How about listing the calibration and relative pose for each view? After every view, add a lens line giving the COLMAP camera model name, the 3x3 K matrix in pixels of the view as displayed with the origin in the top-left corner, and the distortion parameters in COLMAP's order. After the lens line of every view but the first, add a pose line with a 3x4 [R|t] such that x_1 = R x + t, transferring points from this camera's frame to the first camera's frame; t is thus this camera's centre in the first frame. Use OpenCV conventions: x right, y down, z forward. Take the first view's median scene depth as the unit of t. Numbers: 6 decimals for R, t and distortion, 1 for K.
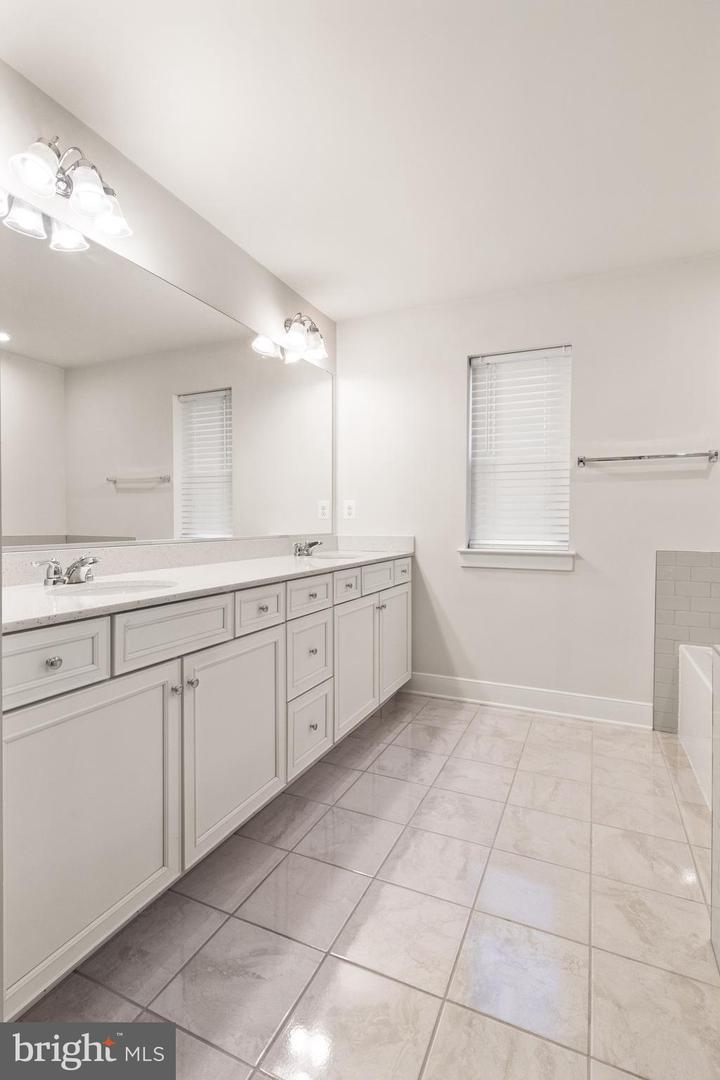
lens RADIAL K [[514.6, 0, 355.2], [0, 514.6, 529.8], [0, 0, 1]] dist [0.000679, 0.000538]
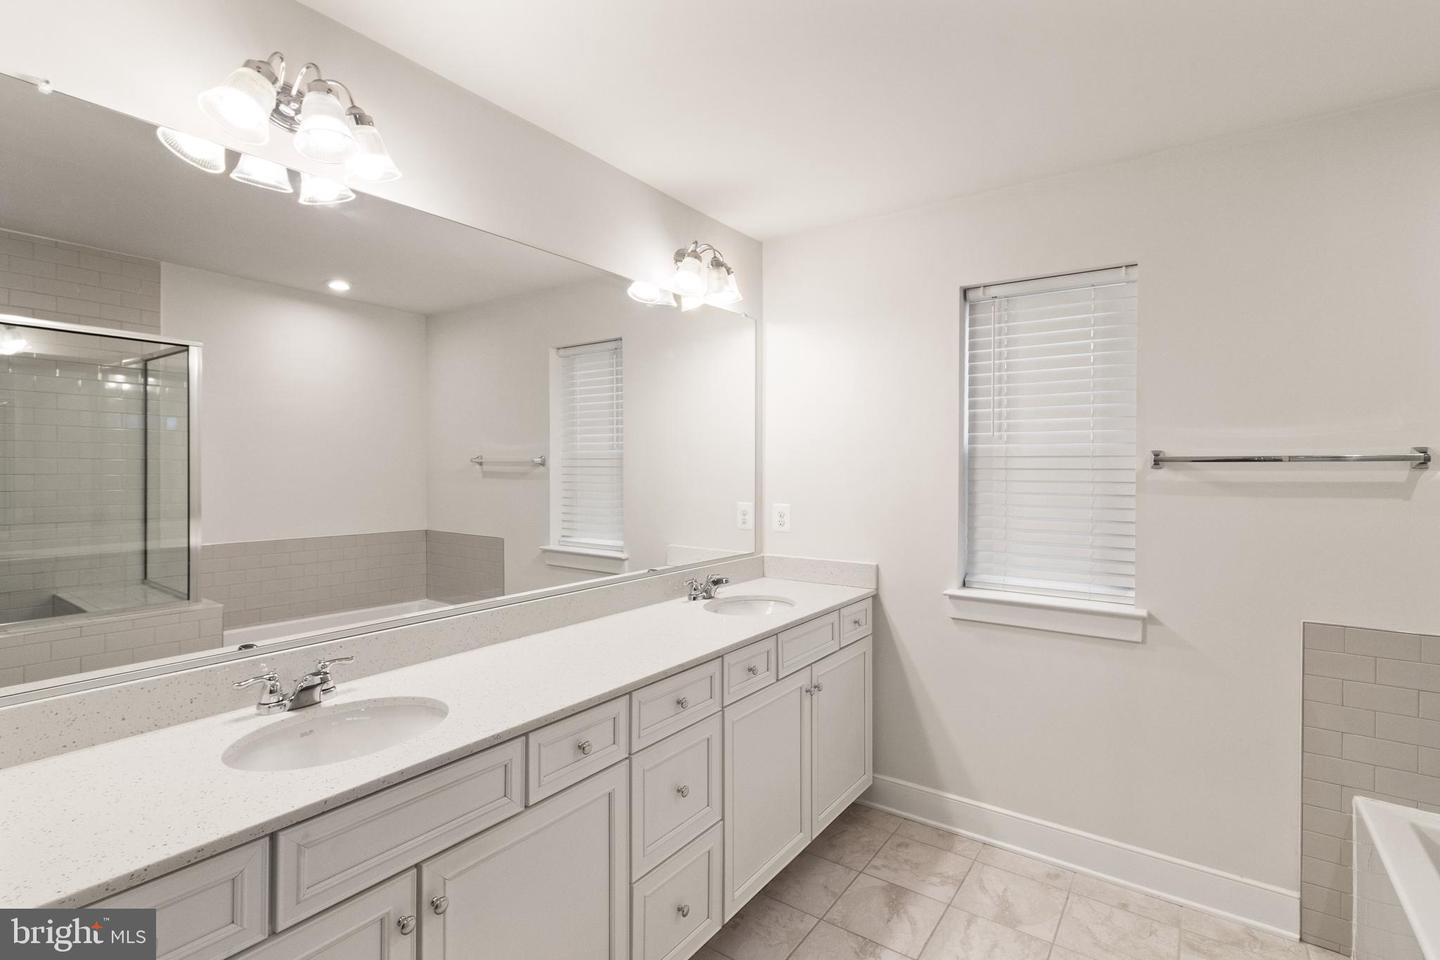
lens RADIAL K [[670.9, 0, 717.8], [0, 670.9, 457.1], [0, 0, 1]] dist [0.001625, 0.000189]
pose [[0.981331, -0.000157, -0.192328, 0.087575], [-0.003038, 0.999862, -0.016315, -0.118058], [0.192304, 0.016594, 0.981195, 0.136091]]
